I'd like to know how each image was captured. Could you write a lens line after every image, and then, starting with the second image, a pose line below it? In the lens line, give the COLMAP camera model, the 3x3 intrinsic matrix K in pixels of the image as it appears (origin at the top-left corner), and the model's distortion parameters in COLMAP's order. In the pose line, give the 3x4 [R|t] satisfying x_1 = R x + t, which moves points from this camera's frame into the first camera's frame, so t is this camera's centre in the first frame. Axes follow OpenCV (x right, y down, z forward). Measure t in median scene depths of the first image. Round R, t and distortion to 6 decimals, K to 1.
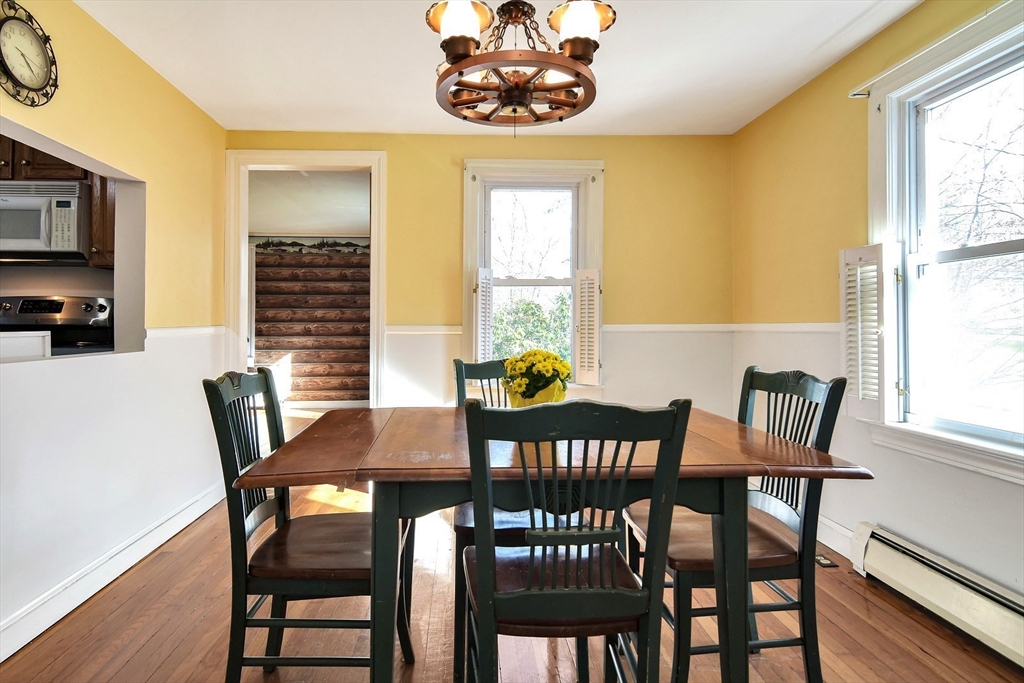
lens RADIAL K [[536.9, 0, 511.7], [0, 536.9, 322.2], [0, 0, 1]] dist [0.013920, -0.001217]
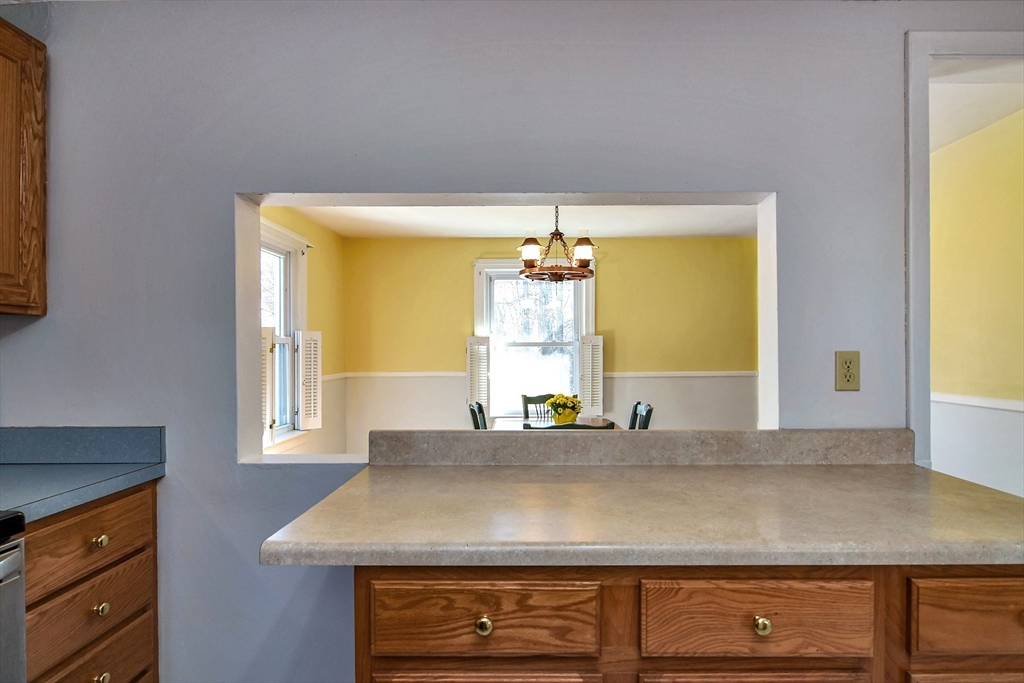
lens RADIAL K [[545.5, 0, 509.3], [0, 545.5, 347.8], [0, 0, 1]] dist [0.003349, 0.000549]
pose [[0.072777, 0.004288, 0.997339, -1.518212], [-0.002576, 0.999988, -0.004111, -0.086988], [-0.997345, -0.002270, 0.072787, 0.720249]]
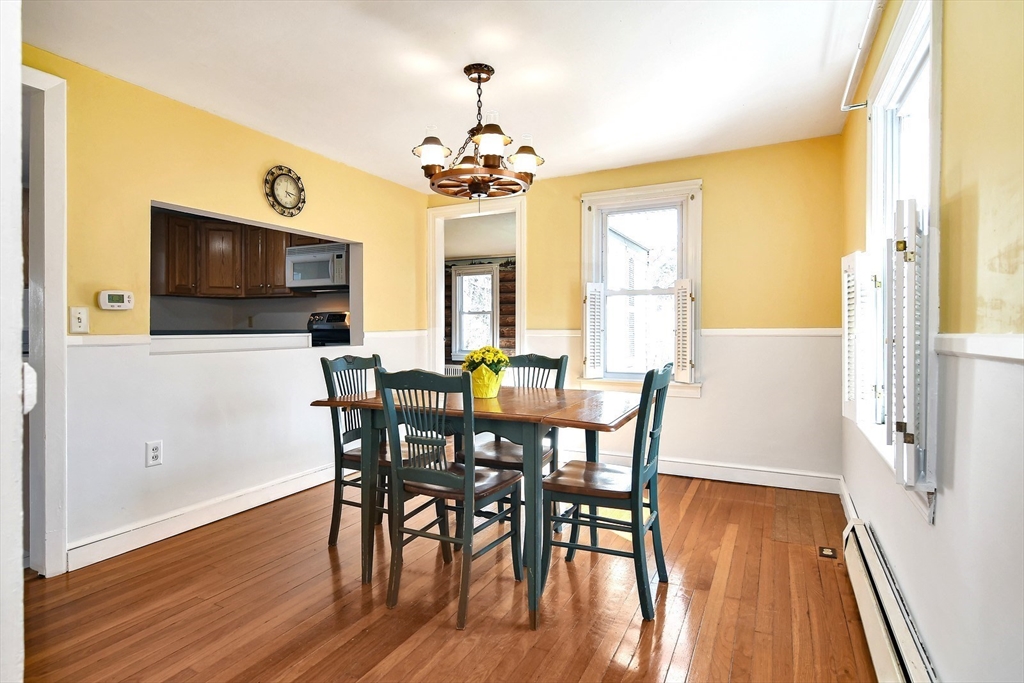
lens RADIAL K [[533.2, 0, 517.6], [0, 533.2, 332.3], [0, 0, 1]] dist [0.039935, 0.000589]
pose [[0.876207, 0.001800, -0.481932, 0.575777], [0.004919, 0.999908, 0.012678, -0.006584], [0.481910, -0.013479, 0.876117, -0.224944]]
